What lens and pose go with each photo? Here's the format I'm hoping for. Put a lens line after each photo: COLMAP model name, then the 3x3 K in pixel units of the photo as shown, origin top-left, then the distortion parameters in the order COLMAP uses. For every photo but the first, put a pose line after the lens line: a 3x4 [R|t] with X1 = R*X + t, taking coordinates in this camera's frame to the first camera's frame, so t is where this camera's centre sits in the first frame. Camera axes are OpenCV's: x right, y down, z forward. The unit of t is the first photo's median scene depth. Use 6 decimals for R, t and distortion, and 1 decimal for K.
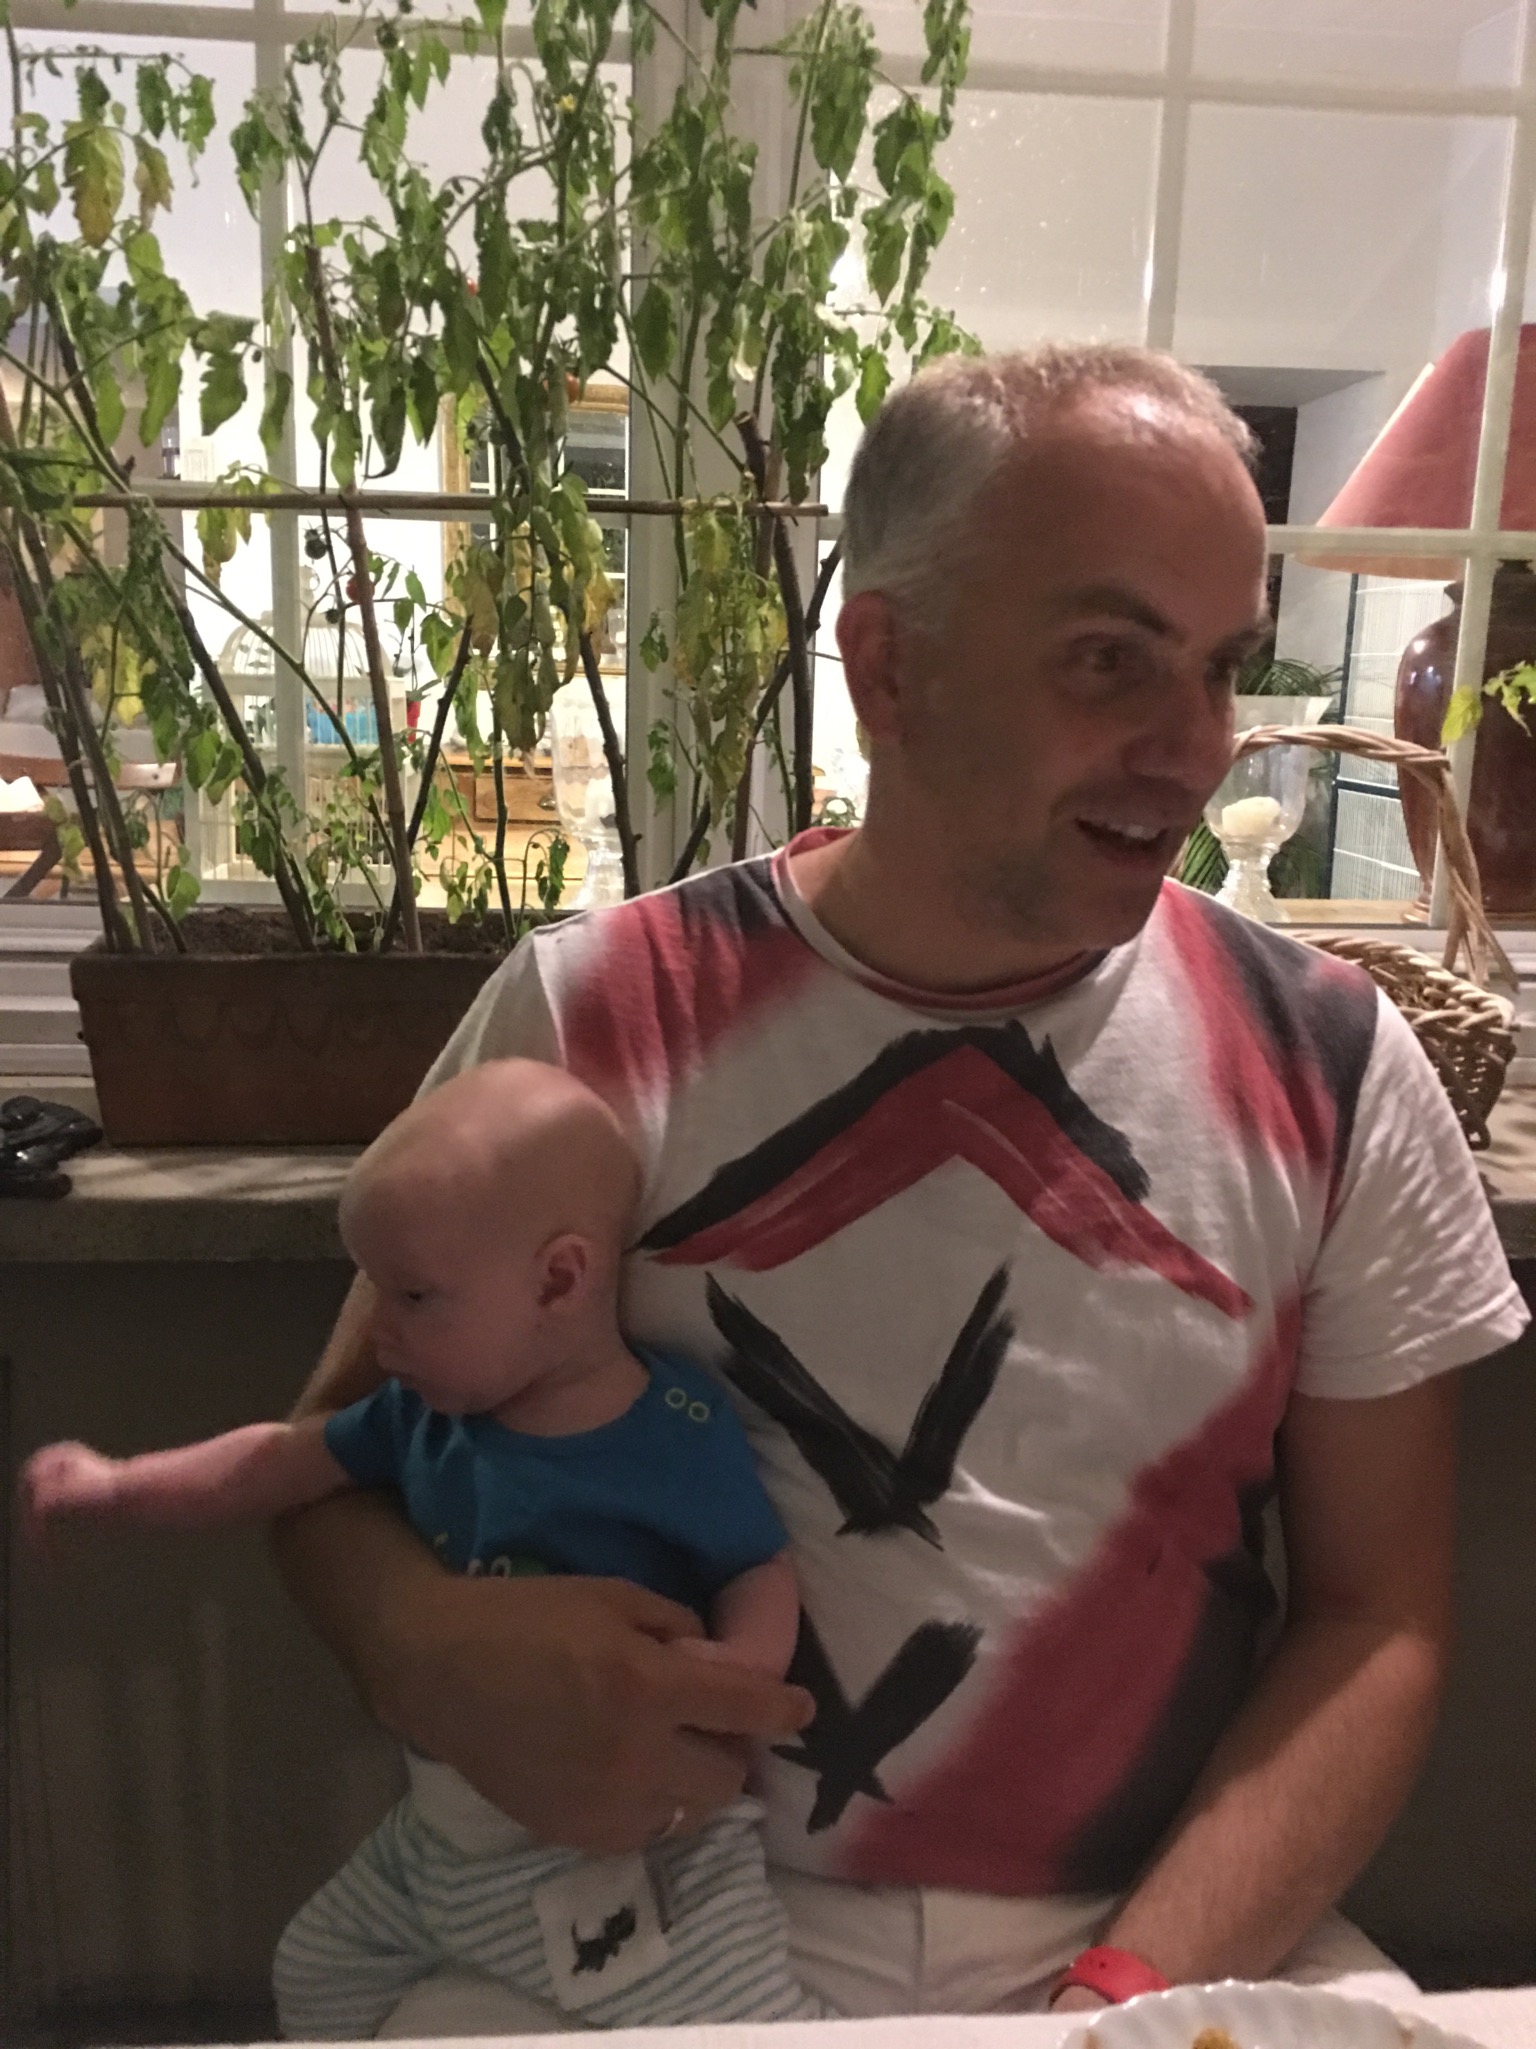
lens RADIAL K [[1715.7, 0, 771.7], [0, 1715.7, 985.2], [0, 0, 1]] dist [0.100211, -0.115797]
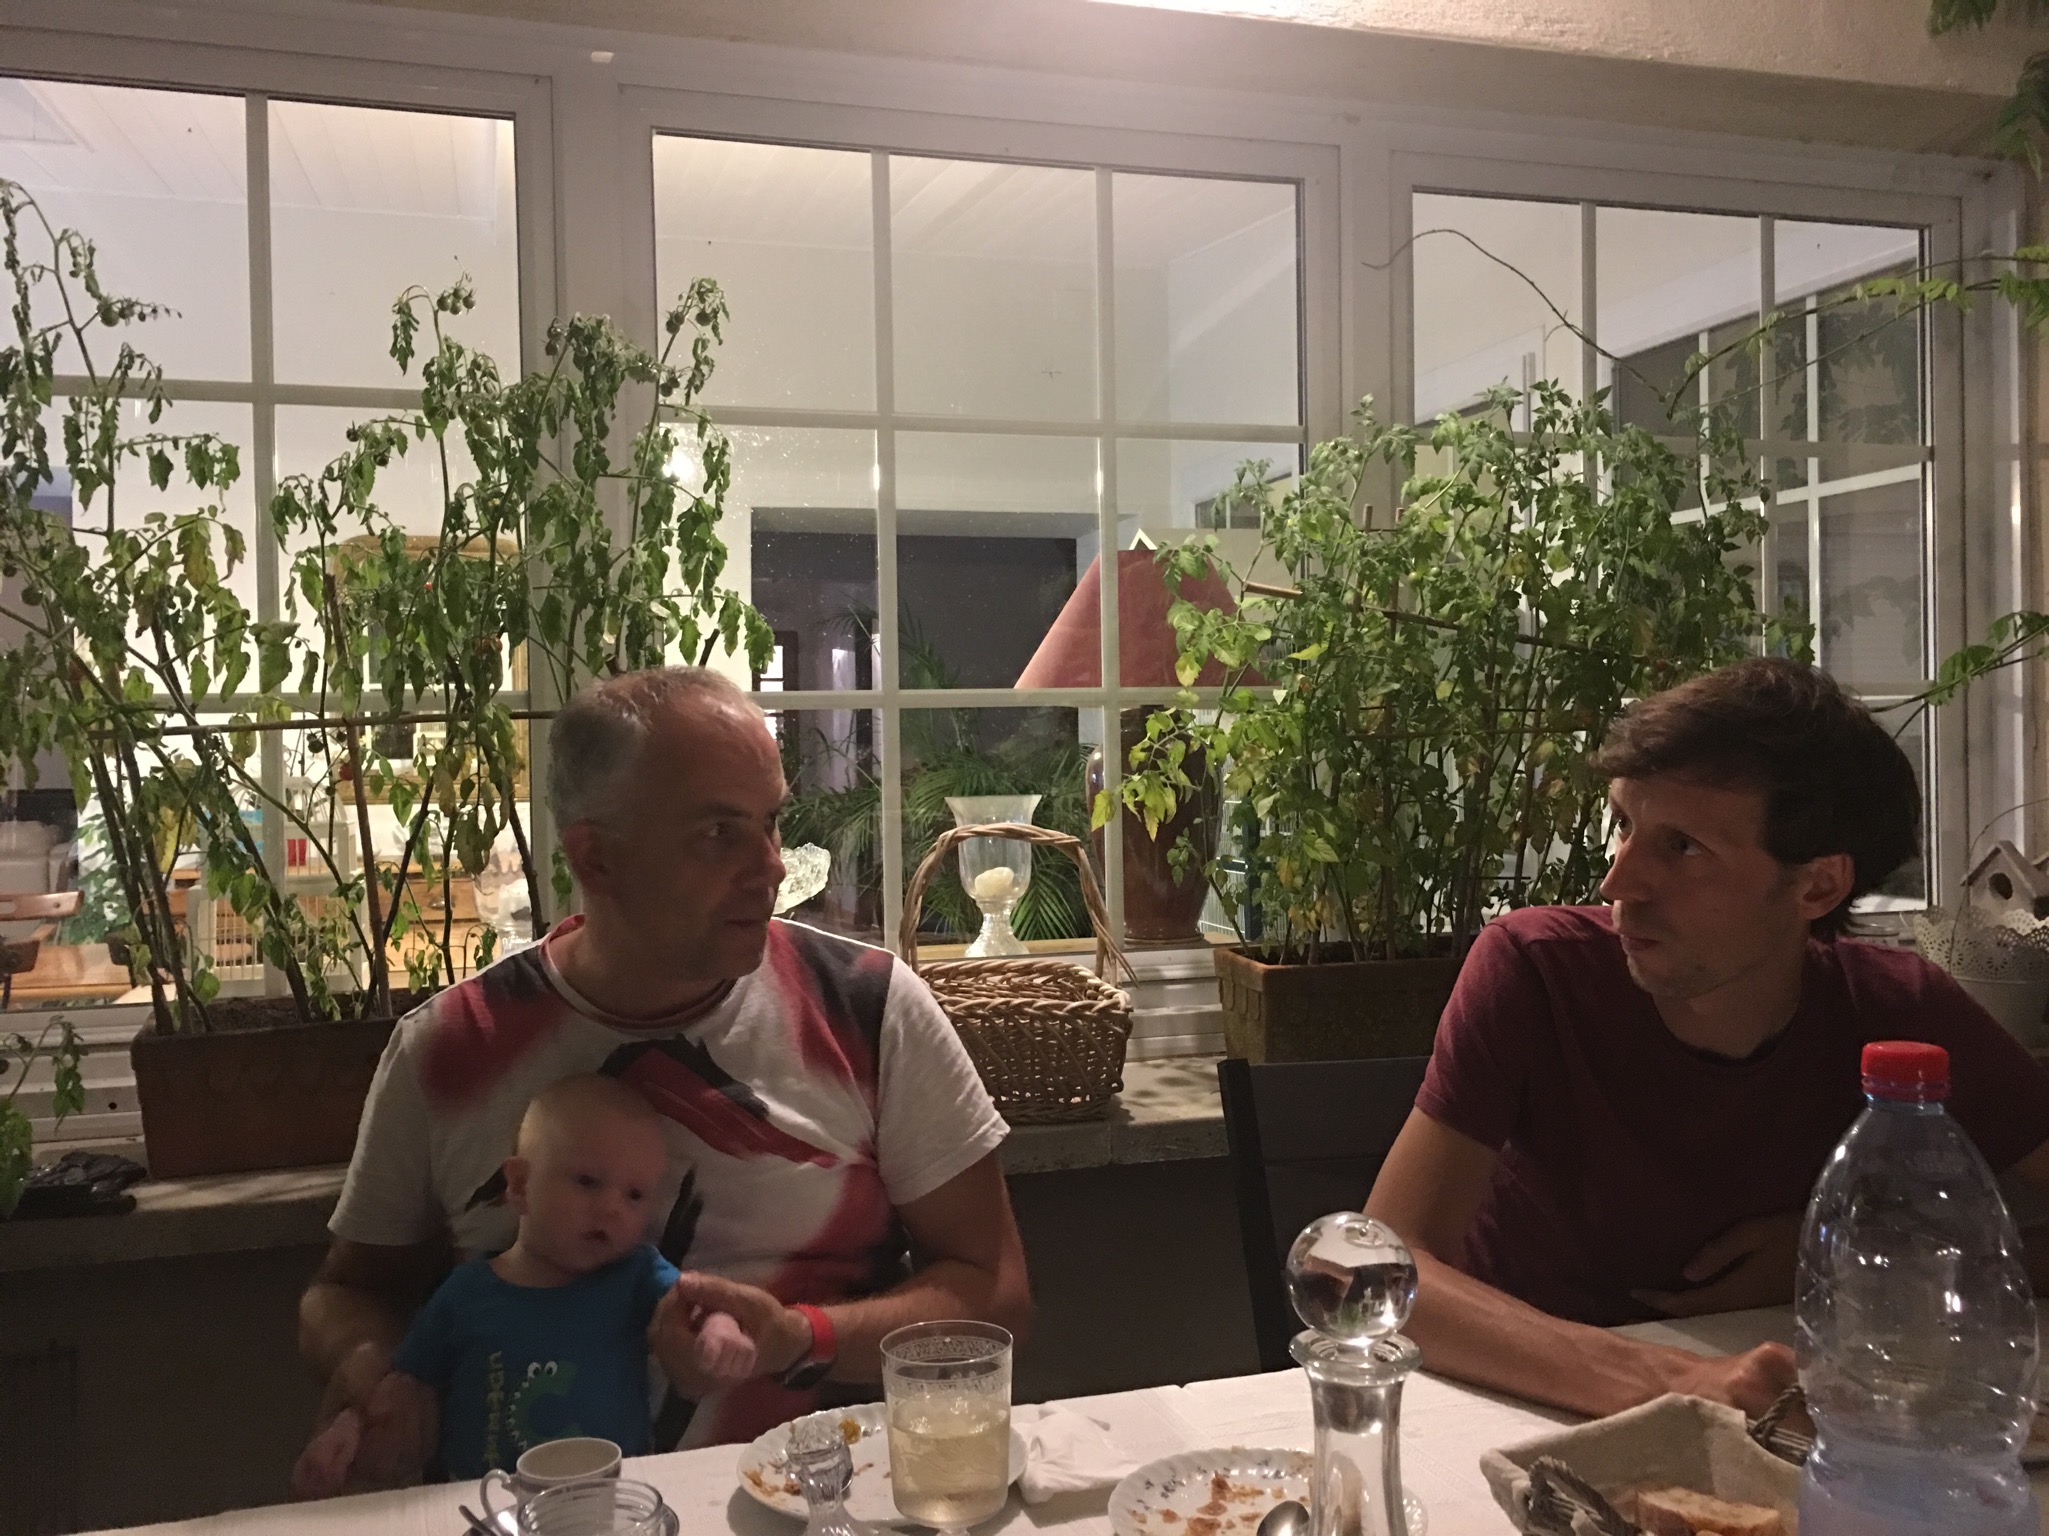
lens RADIAL K [[1747.8, 0, 993.9], [0, 1747.8, 749.4], [0, 0, 1]] dist [0.086372, -0.112951]
pose [[0.979813, -0.047257, 0.194249, 0.012158], [0.080902, 0.982270, -0.169115, 0.054164], [-0.182813, 0.181416, 0.966265, -0.574411]]
